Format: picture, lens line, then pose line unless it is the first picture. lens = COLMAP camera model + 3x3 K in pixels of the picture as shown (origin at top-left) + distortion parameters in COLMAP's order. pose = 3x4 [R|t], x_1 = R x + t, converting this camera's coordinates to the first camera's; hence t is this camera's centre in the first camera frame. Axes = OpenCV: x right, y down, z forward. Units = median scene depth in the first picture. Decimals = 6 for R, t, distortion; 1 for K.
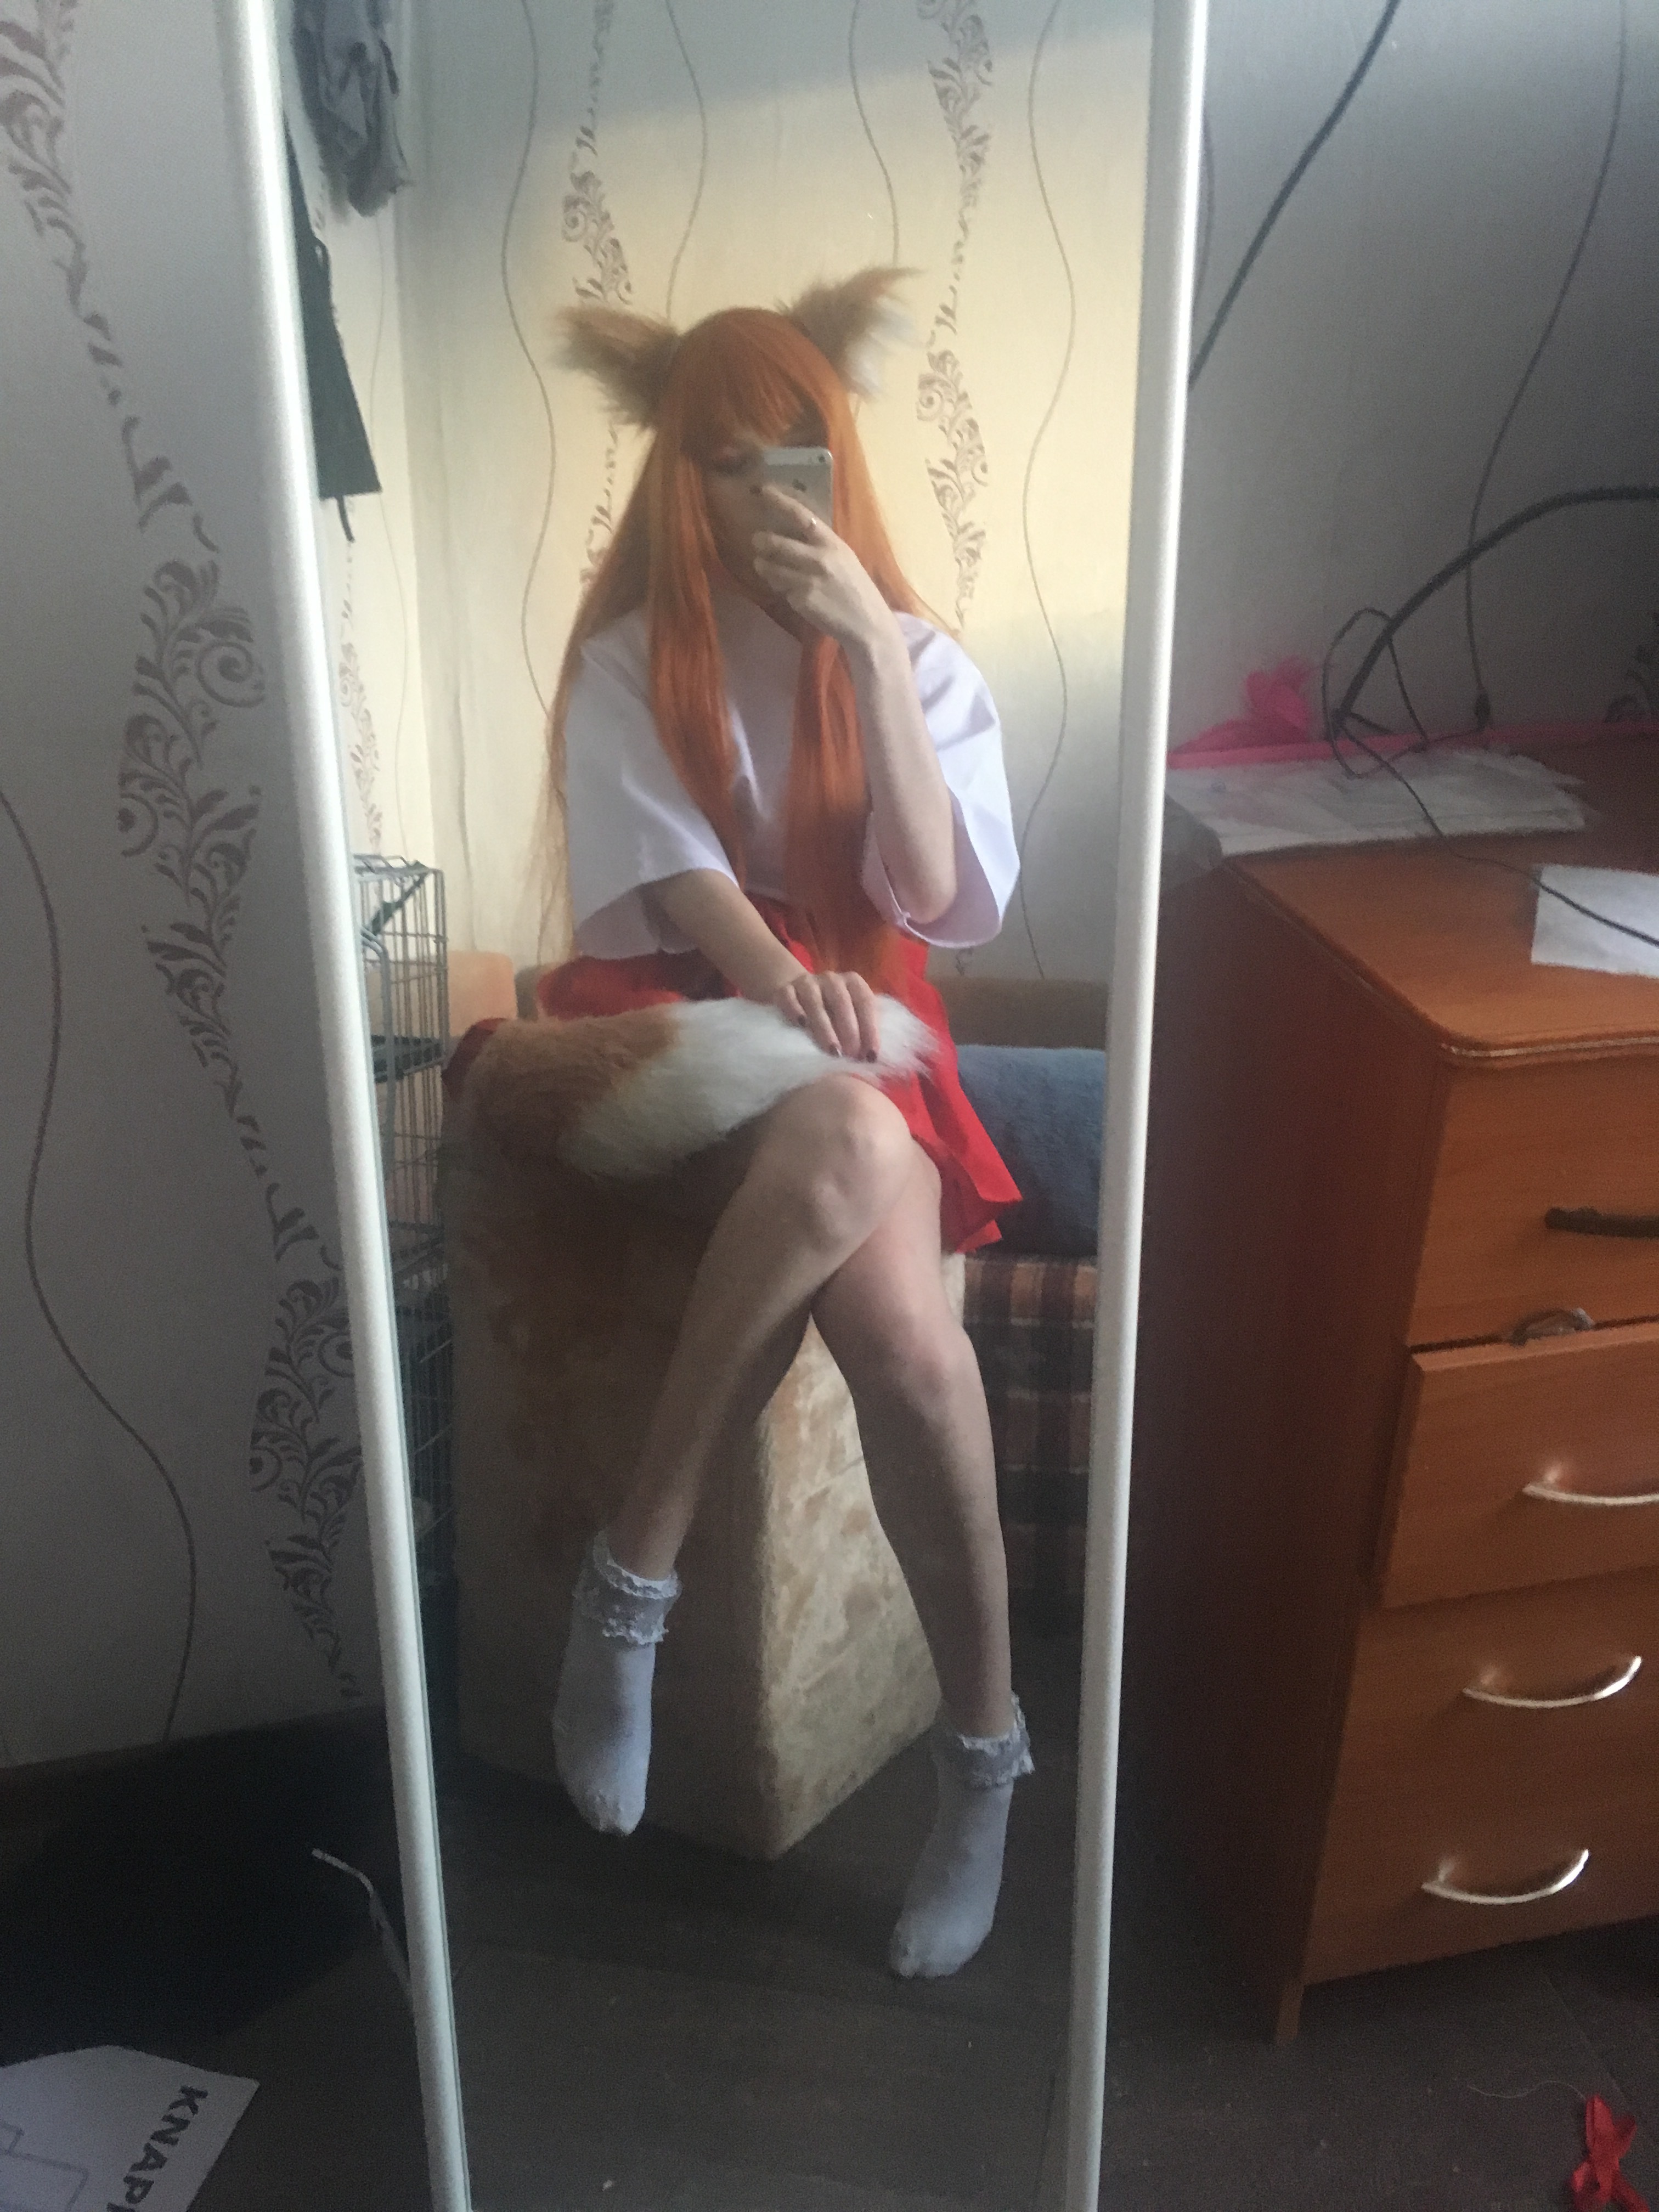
lens RADIAL K [[1861.7, 0, 827.1], [0, 1861.7, 1099.0], [0, 0, 1]] dist [0.104890, -0.151527]
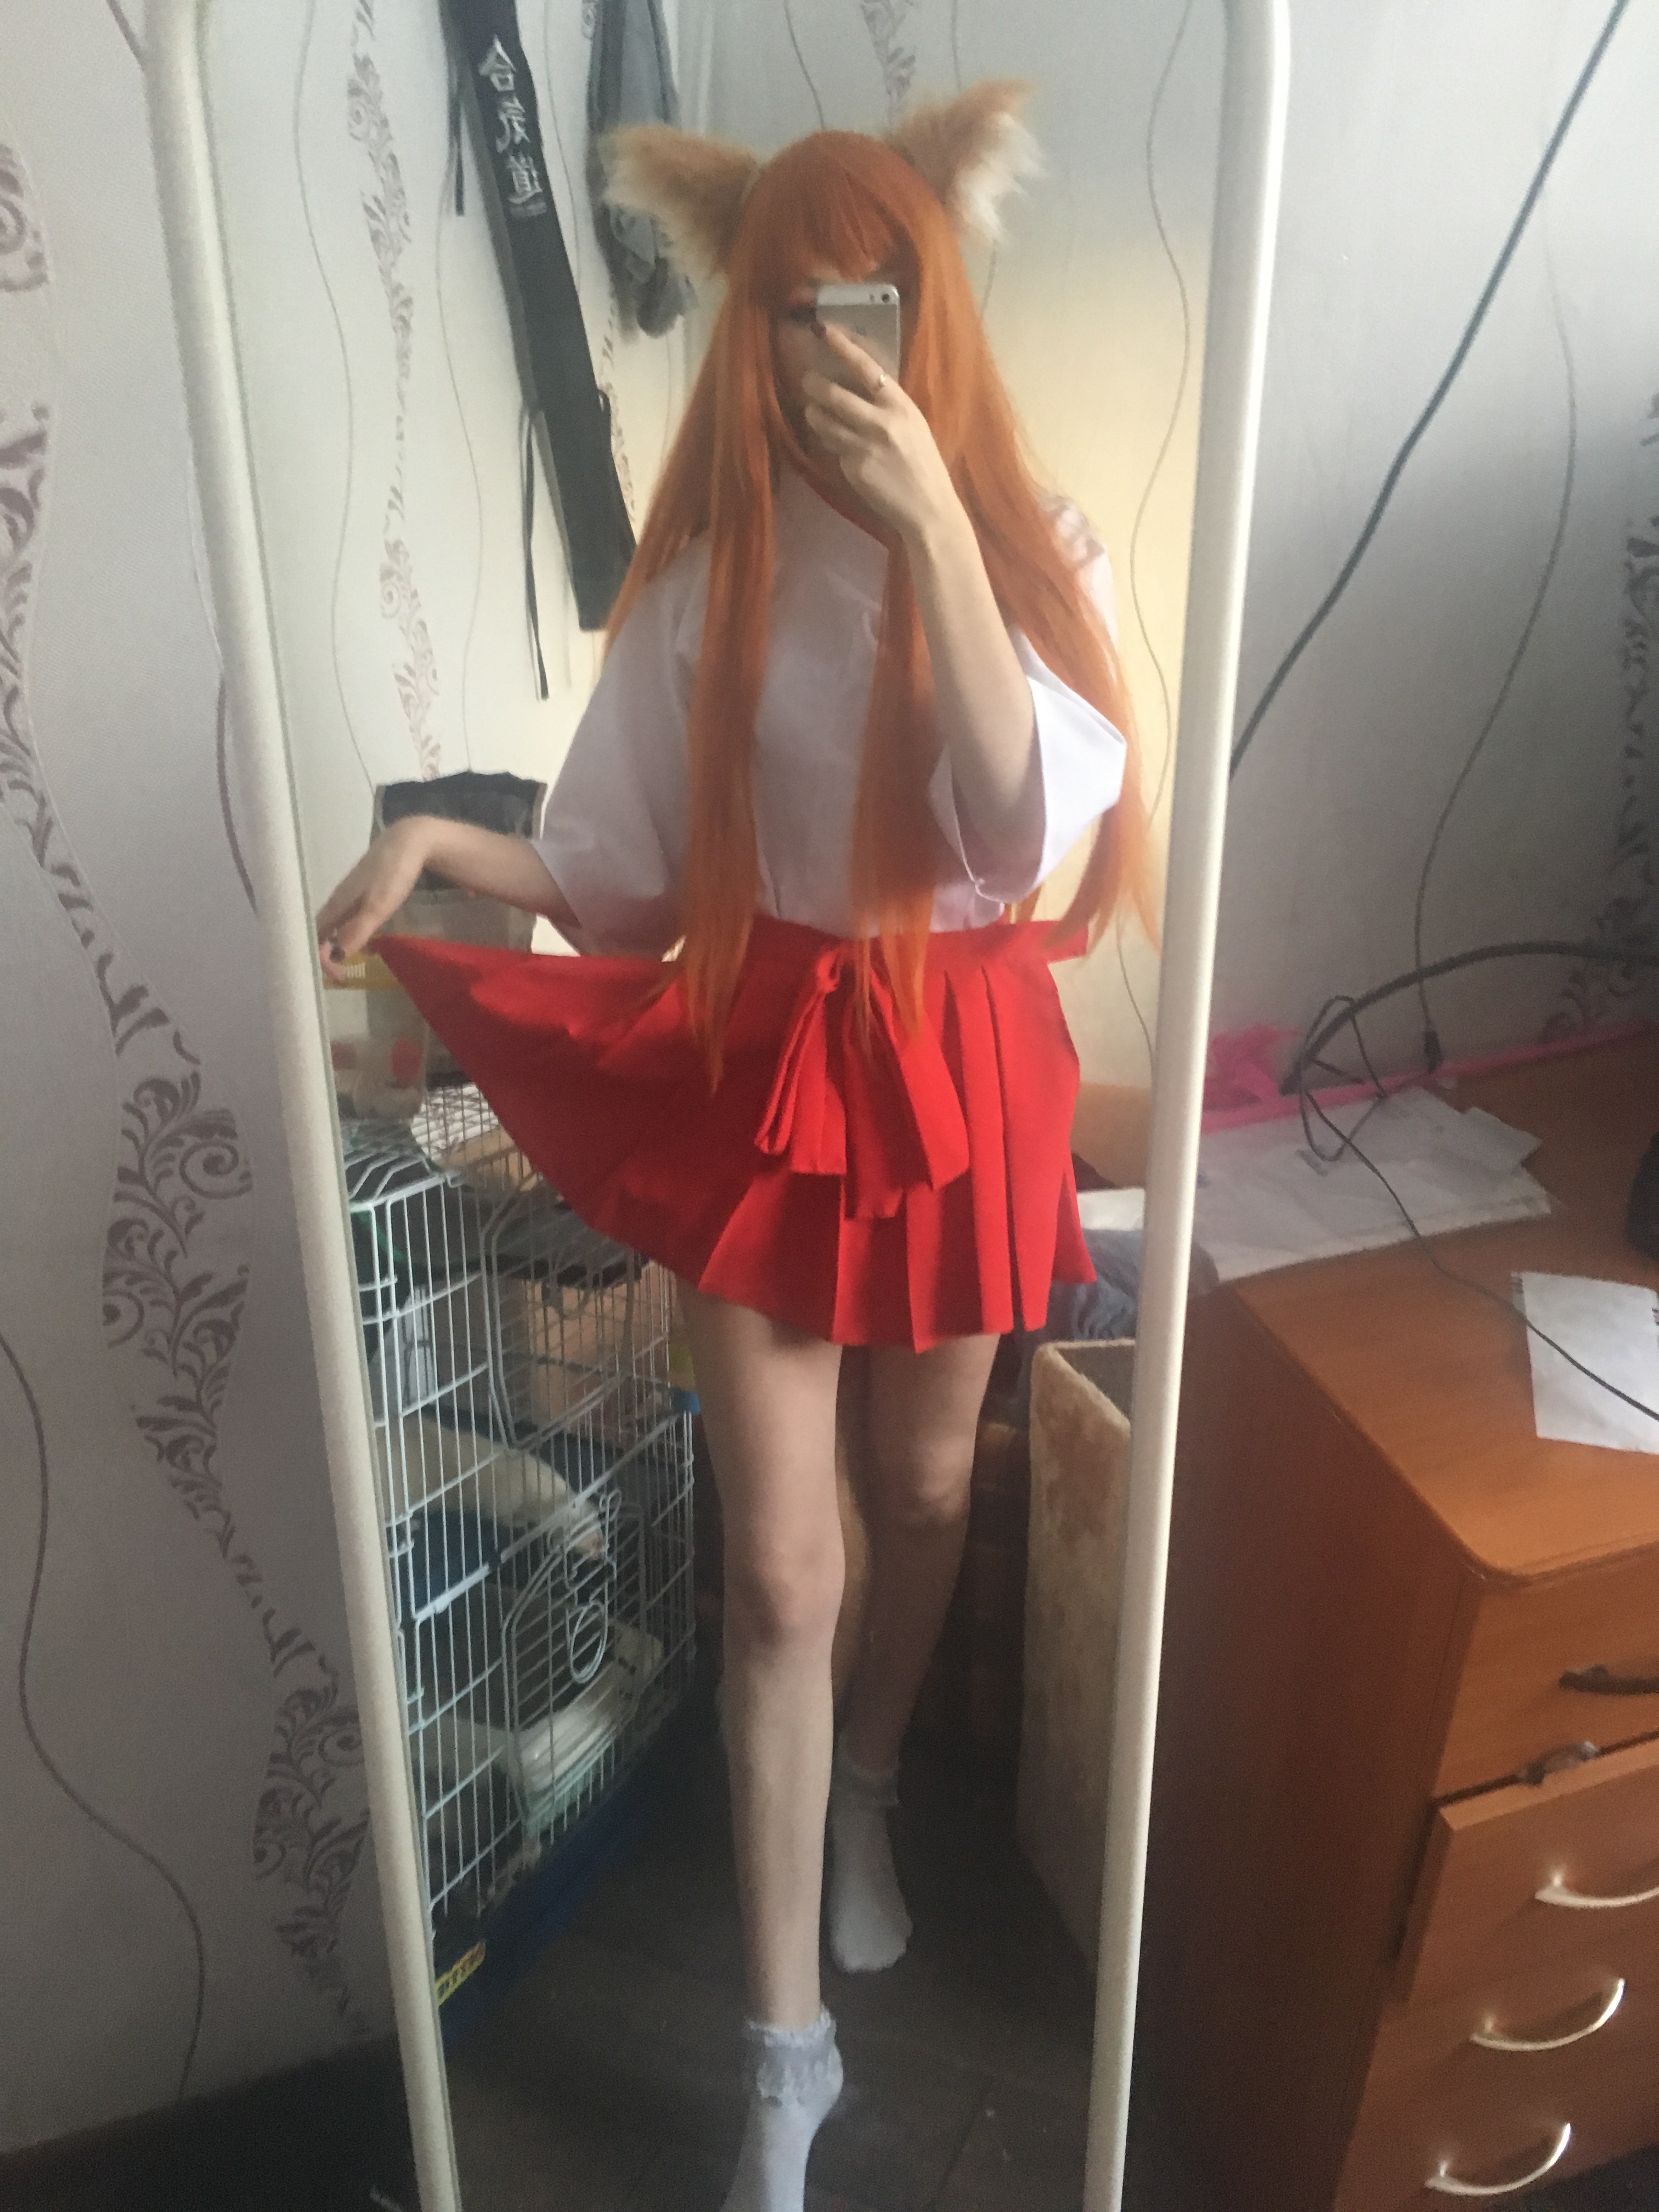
lens RADIAL K [[1870.3, 0, 824.7], [0, 1870.3, 1110.8], [0, 0, 1]] dist [0.087409, -0.116333]
pose [[0.993931, -0.060402, 0.091940, -0.089398], [0.053141, 0.995420, 0.079472, -0.307267], [-0.096320, -0.074104, 0.992588, 0.008594]]
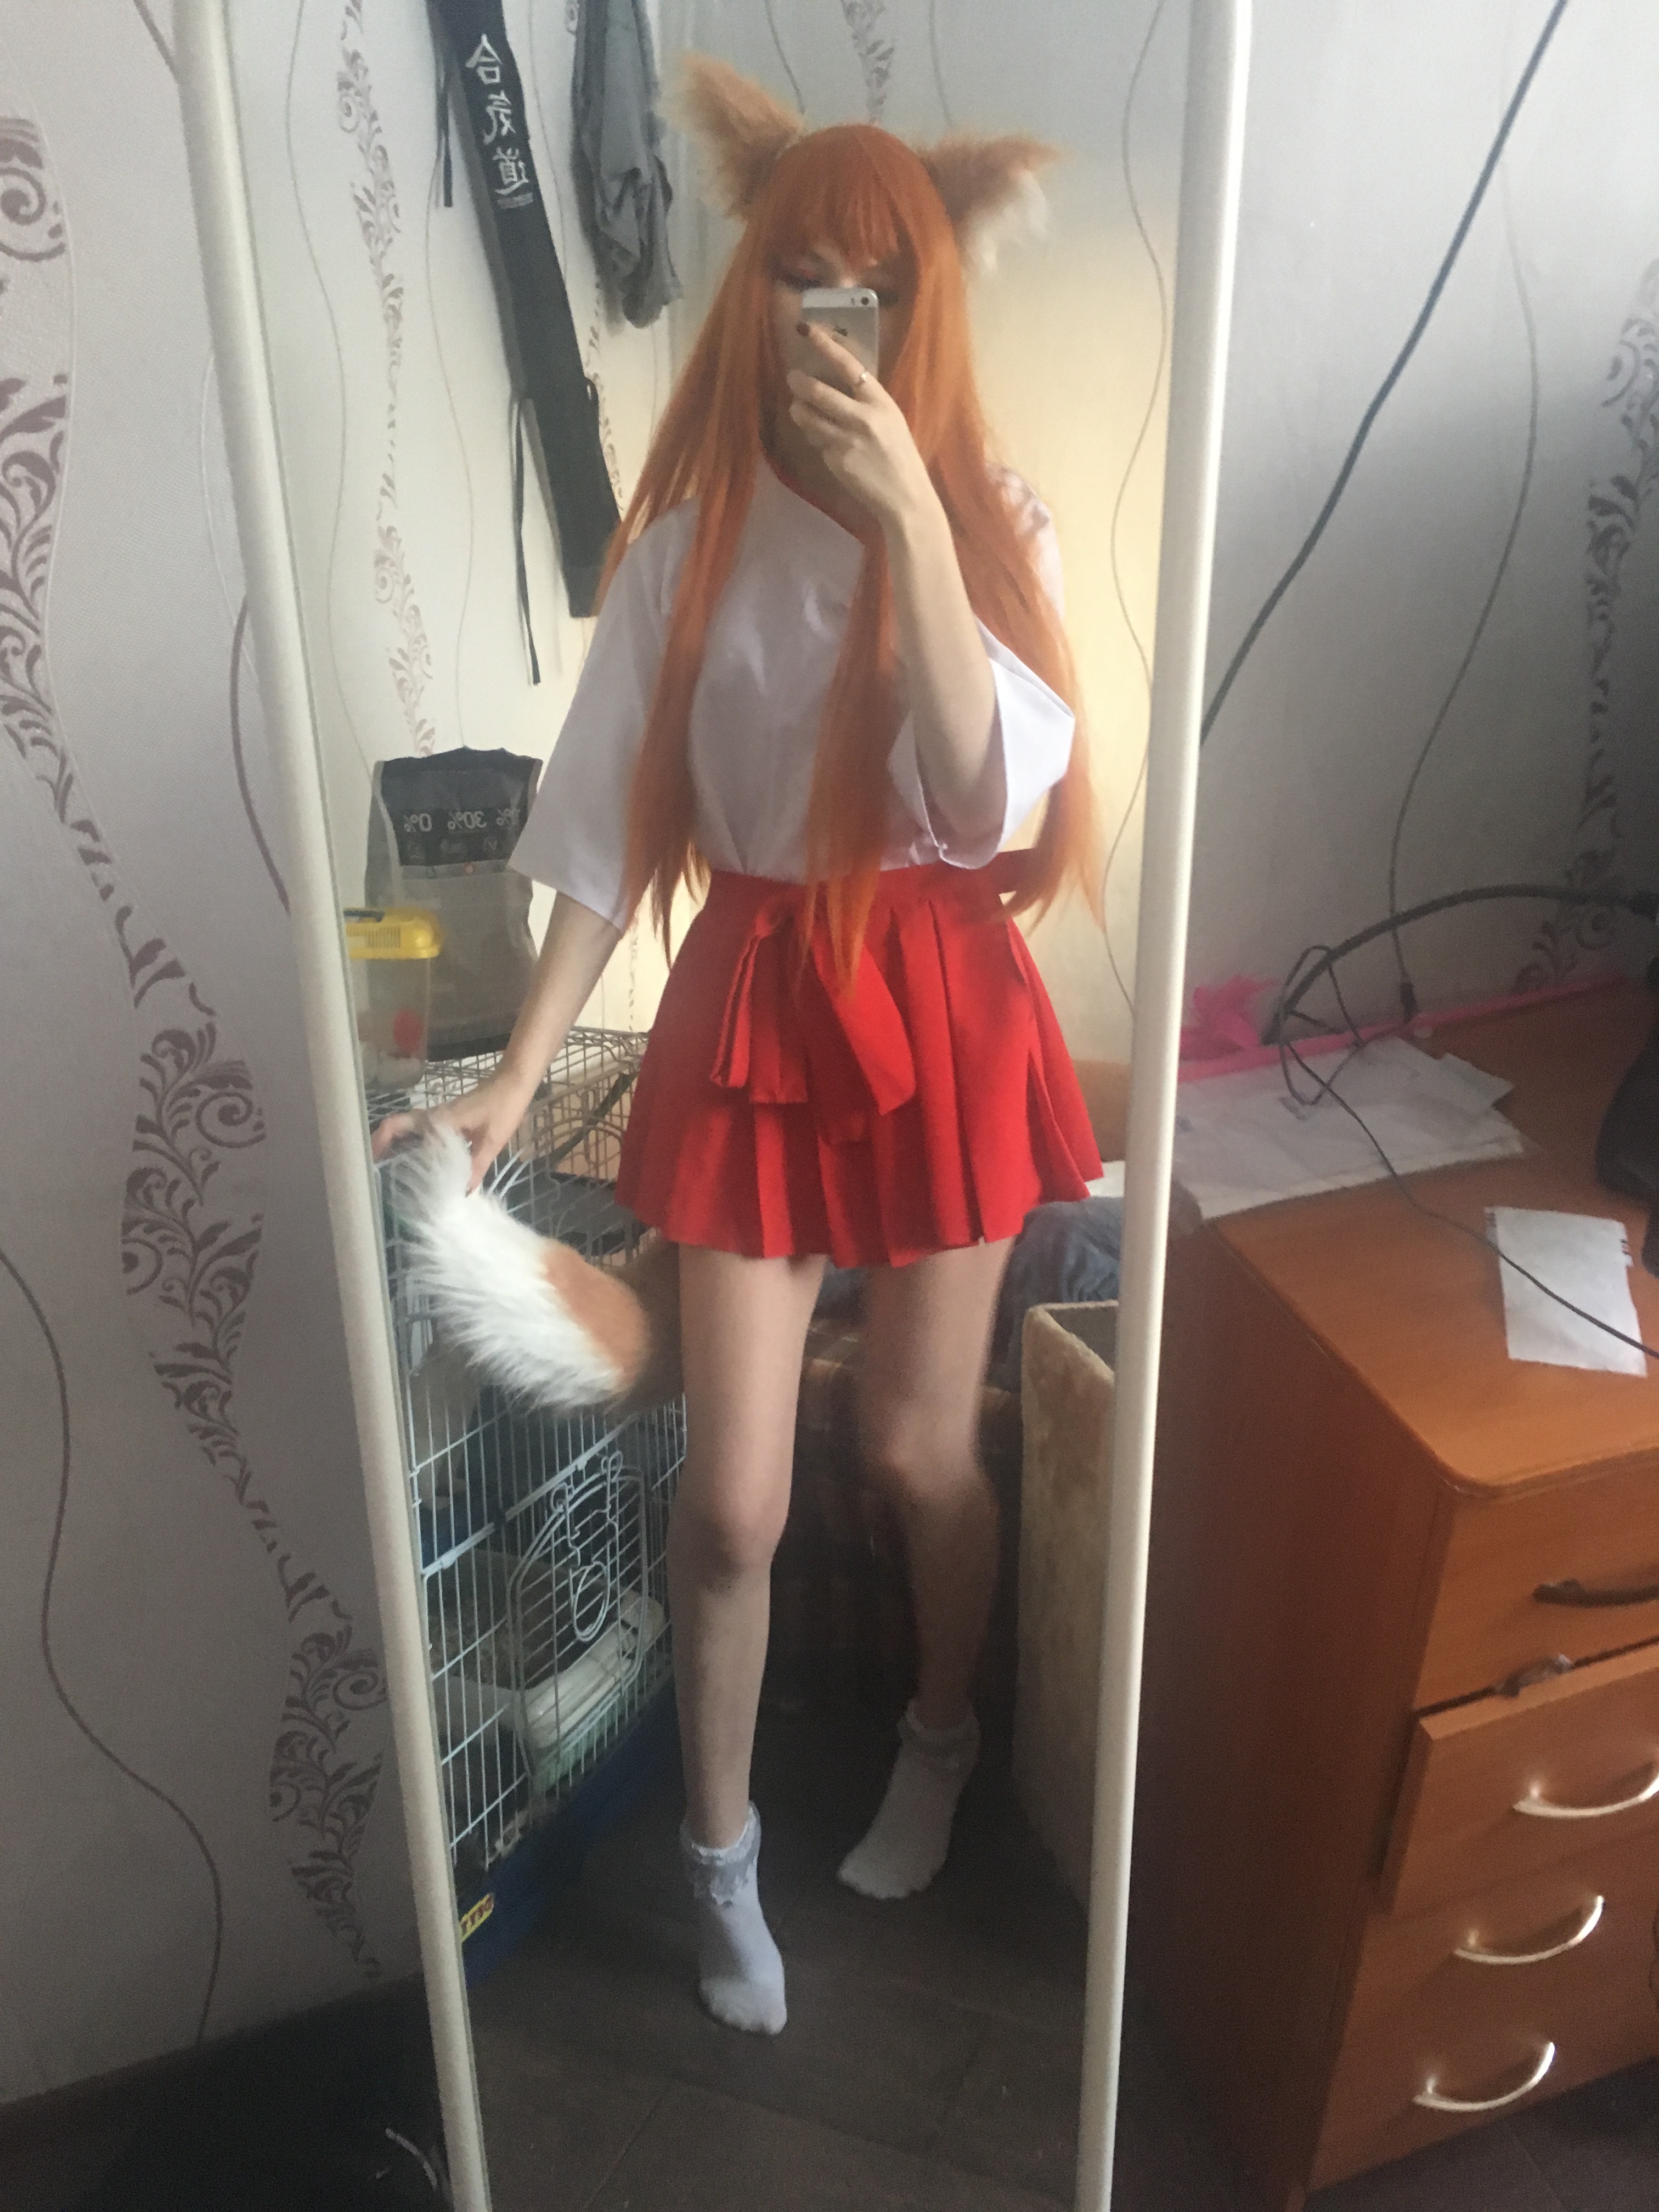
lens RADIAL K [[1870.3, 0, 824.7], [0, 1870.3, 1110.8], [0, 0, 1]] dist [0.087409, -0.116333]
pose [[0.992637, -0.071255, 0.097950, -0.097774], [0.063669, 0.994878, 0.078511, -0.280635], [-0.103042, -0.071697, 0.992090, -0.025180]]
